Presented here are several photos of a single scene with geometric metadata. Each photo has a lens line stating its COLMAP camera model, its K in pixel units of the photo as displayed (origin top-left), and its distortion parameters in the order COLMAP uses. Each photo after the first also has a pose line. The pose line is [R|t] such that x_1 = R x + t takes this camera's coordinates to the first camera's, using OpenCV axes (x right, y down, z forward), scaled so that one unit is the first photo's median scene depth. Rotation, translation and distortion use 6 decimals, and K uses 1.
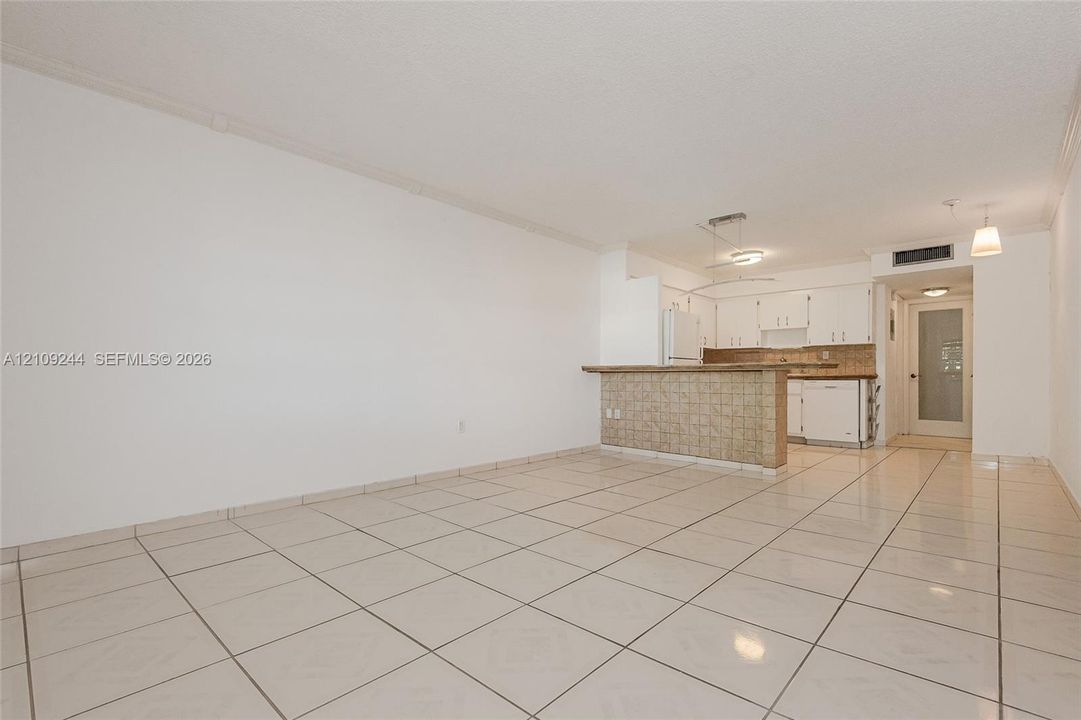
lens RADIAL K [[514.7, 0, 483.9], [0, 514.7, 364.7], [0, 0, 1]] dist [-0.001917, -0.000429]
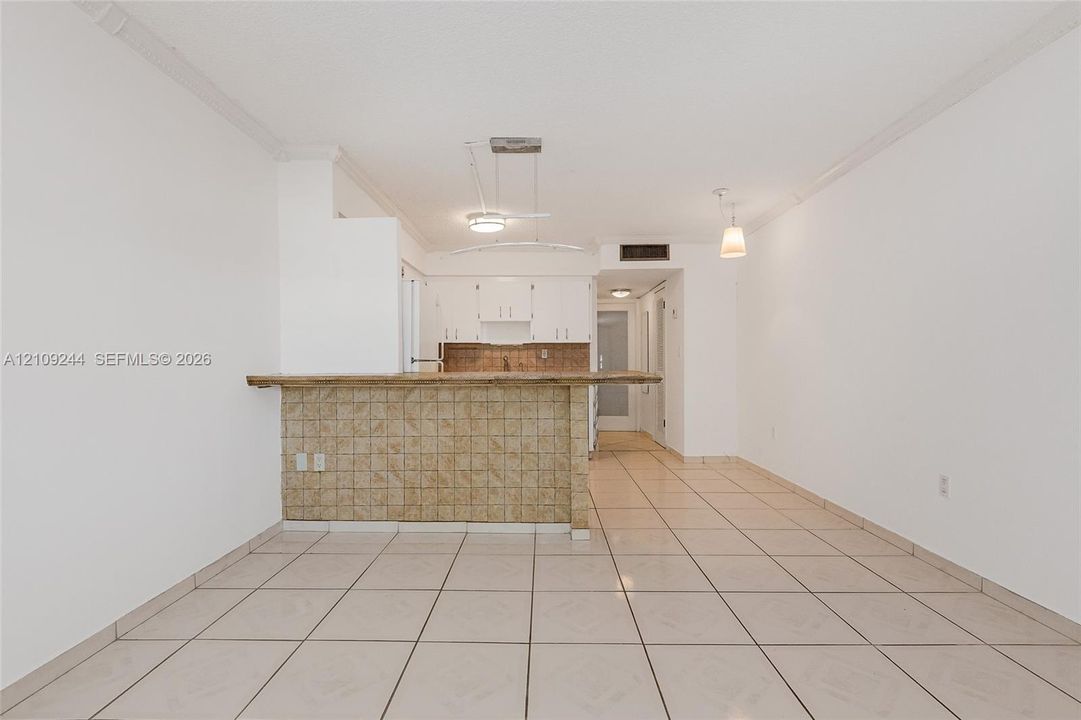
lens RADIAL K [[518.9, 0, 542.6], [0, 518.9, 367.9], [0, 0, 1]] dist [0.028774, -0.000132]
pose [[0.684955, -0.011439, 0.728495, 0.019263], [-0.013895, 0.999490, 0.028759, -0.022849], [-0.728452, -0.029821, 0.684447, 0.446435]]
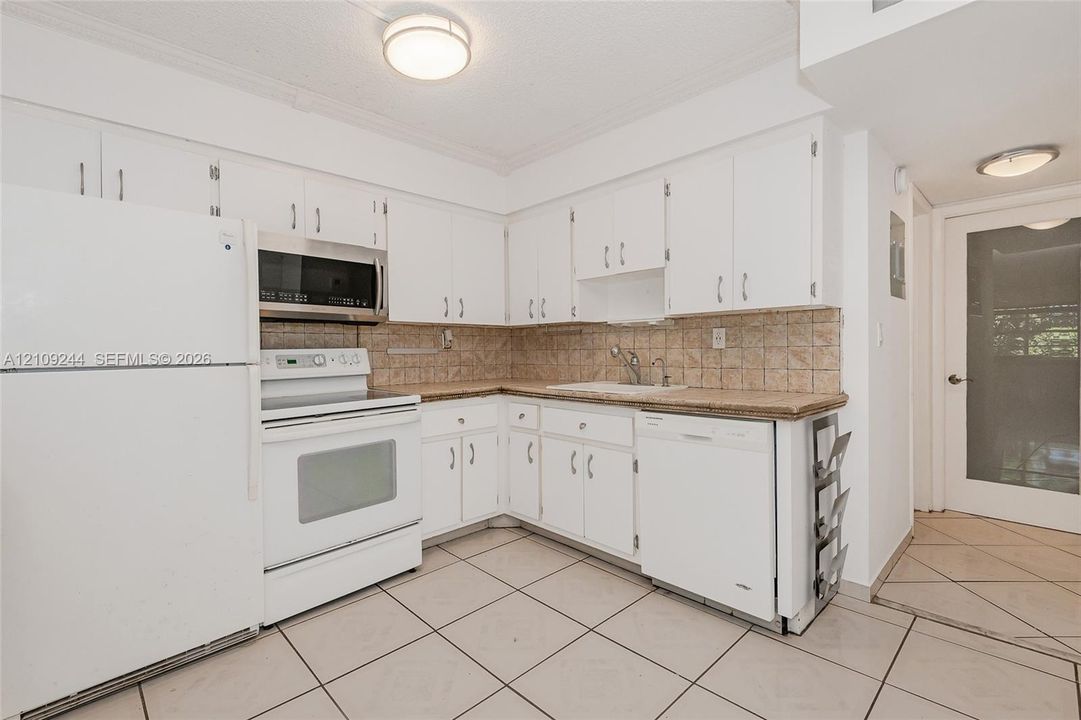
lens RADIAL K [[473.7, 0, 524.5], [0, 473.7, 343.9], [0, 0, 1]] dist [0.001877, 0.000434]
pose [[0.998959, -0.014565, -0.043225, 0.602801], [0.014976, 0.999845, 0.009205, -0.022839], [0.043084, -0.009843, 0.999023, 0.719628]]
